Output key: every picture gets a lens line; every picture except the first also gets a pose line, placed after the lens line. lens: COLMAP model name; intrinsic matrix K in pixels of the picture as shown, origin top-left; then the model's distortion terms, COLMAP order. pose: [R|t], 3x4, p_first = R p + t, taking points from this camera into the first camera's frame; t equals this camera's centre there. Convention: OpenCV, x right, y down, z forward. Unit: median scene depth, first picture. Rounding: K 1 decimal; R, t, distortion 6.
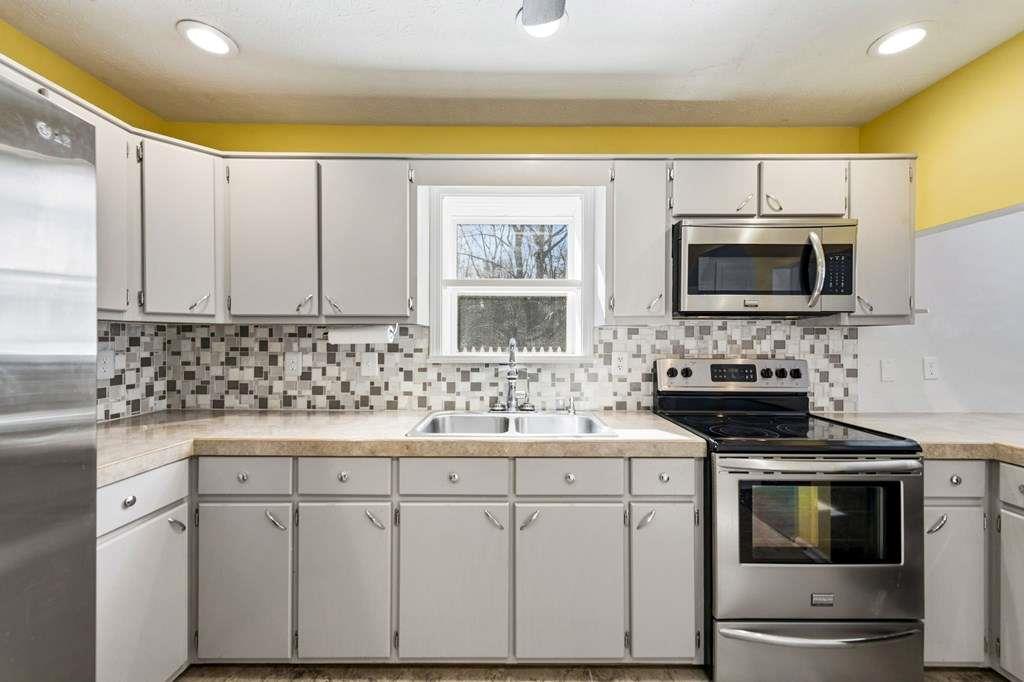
lens RADIAL K [[407.9, 0, 512.6], [0, 407.9, 343.2], [0, 0, 1]] dist [0.015412, -0.006105]
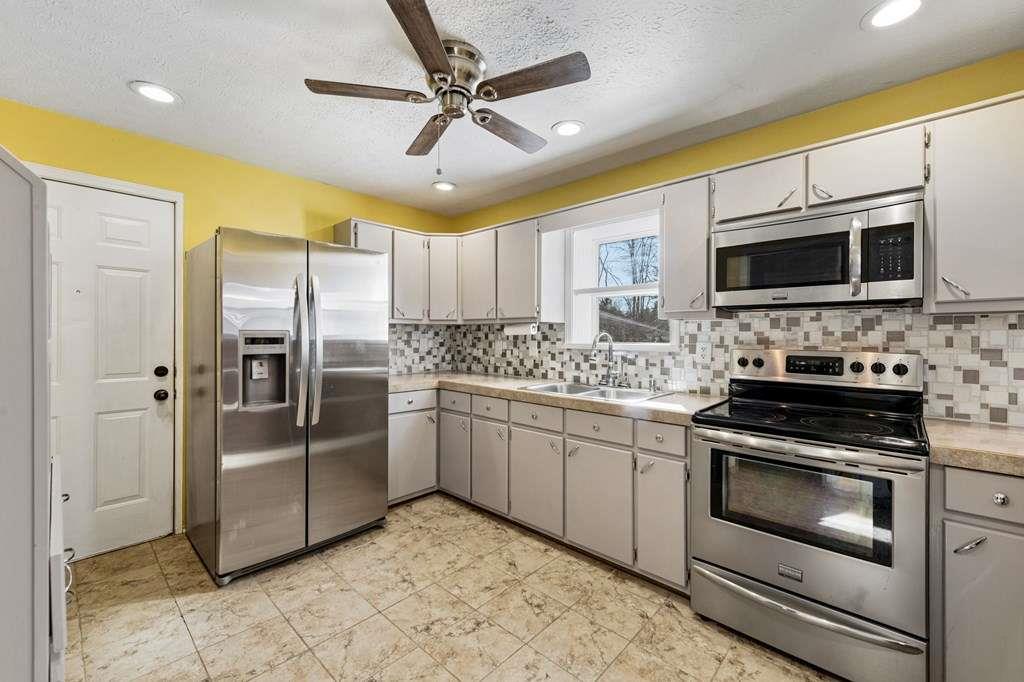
lens RADIAL K [[410.5, 0, 511.9], [0, 410.5, 337.7], [0, 0, 1]] dist [0.001076, 0.000070]
pose [[0.732722, 0.004719, -0.680512, 0.648553], [-0.004530, 0.999988, 0.002057, 0.008444], [0.680513, 0.001575, 0.732734, -0.192165]]
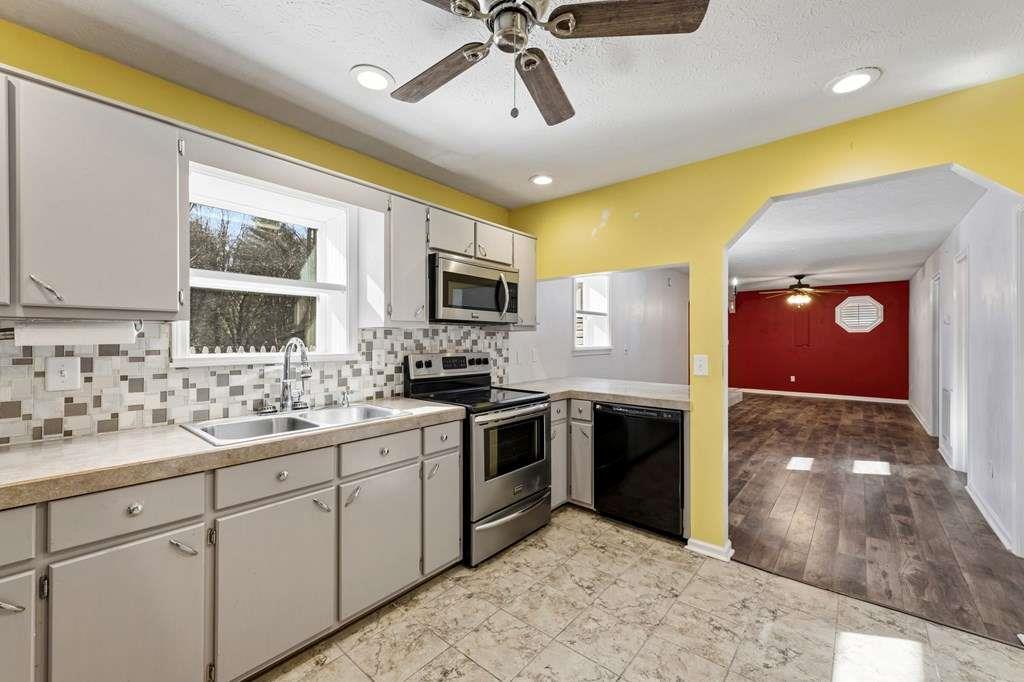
lens RADIAL K [[407.9, 0, 512.6], [0, 407.9, 343.2], [0, 0, 1]] dist [0.015412, -0.006105]
pose [[0.647349, -0.007431, 0.762157, -0.391854], [0.004564, 0.999972, 0.005873, -0.002539], [-0.762180, -0.000324, 0.647365, -0.067400]]
